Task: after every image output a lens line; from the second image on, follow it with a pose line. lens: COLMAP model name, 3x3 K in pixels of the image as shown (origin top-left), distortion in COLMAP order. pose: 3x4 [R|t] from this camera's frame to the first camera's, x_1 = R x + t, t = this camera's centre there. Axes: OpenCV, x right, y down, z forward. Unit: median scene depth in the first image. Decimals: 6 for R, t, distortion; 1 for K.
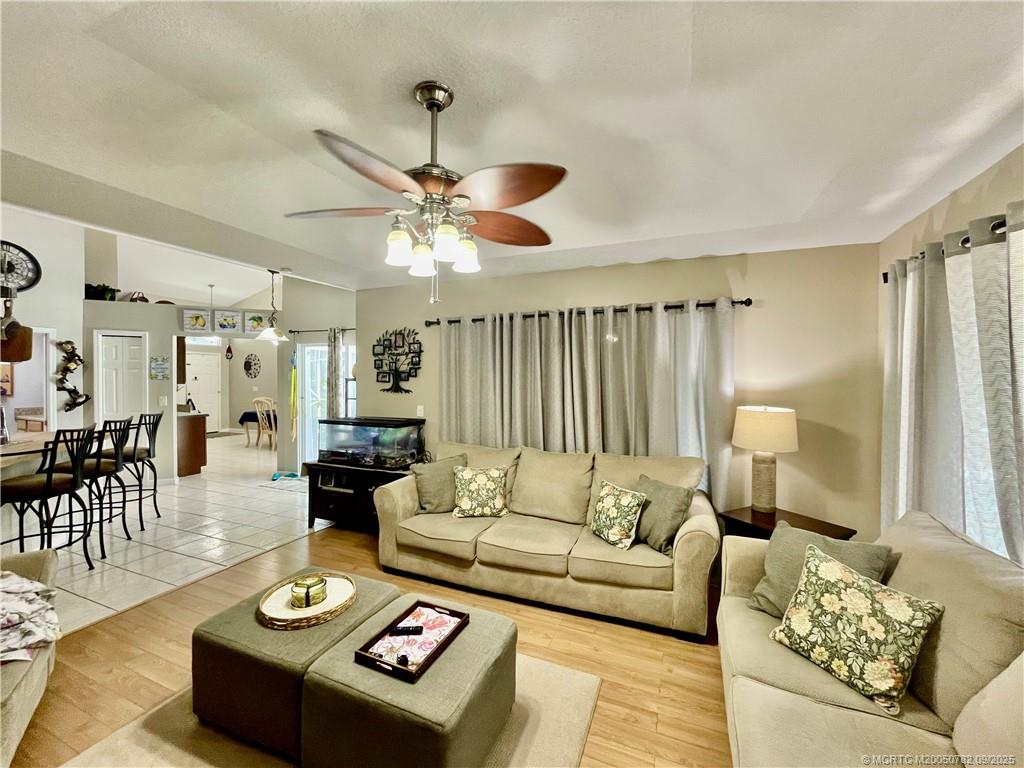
lens RADIAL K [[412.6, 0, 512.7], [0, 412.6, 383.1], [0, 0, 1]] dist [-0.007901, -0.000673]
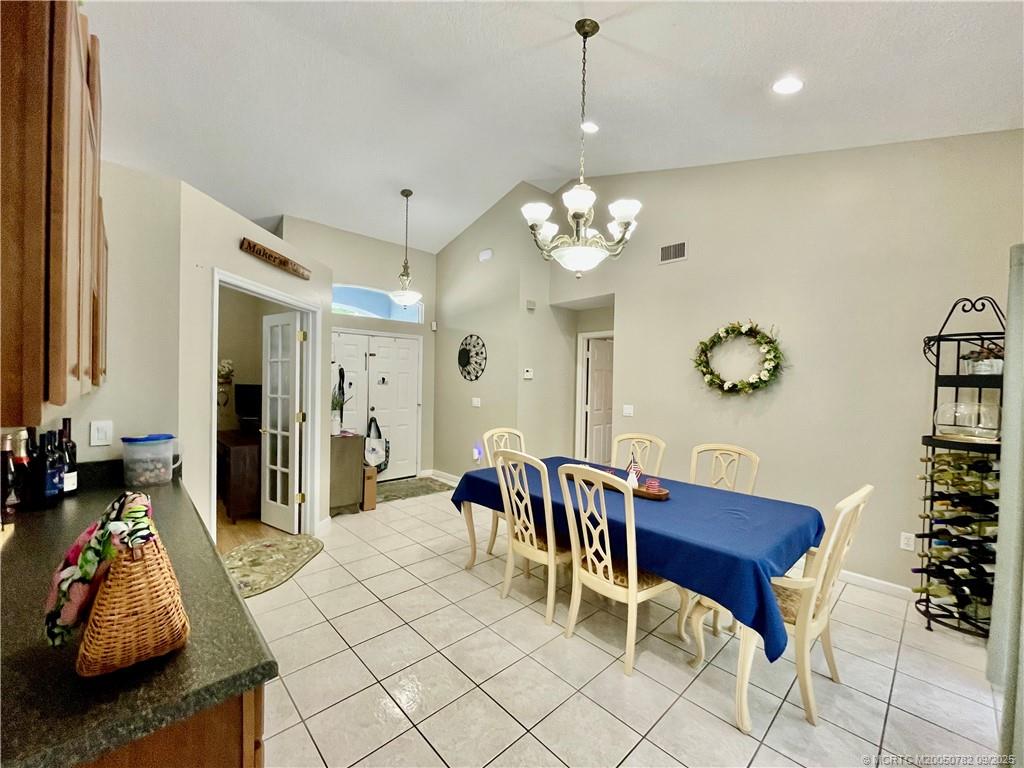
lens RADIAL K [[412.6, 0, 511.2], [0, 412.6, 384.5], [0, 0, 1]] dist [-0.007901, -0.000673]
pose [[0.909949, 0.011846, -0.414552, -0.408586], [-0.017829, 0.999785, -0.010566, -0.003774], [0.414337, 0.017006, 0.909964, 0.601140]]
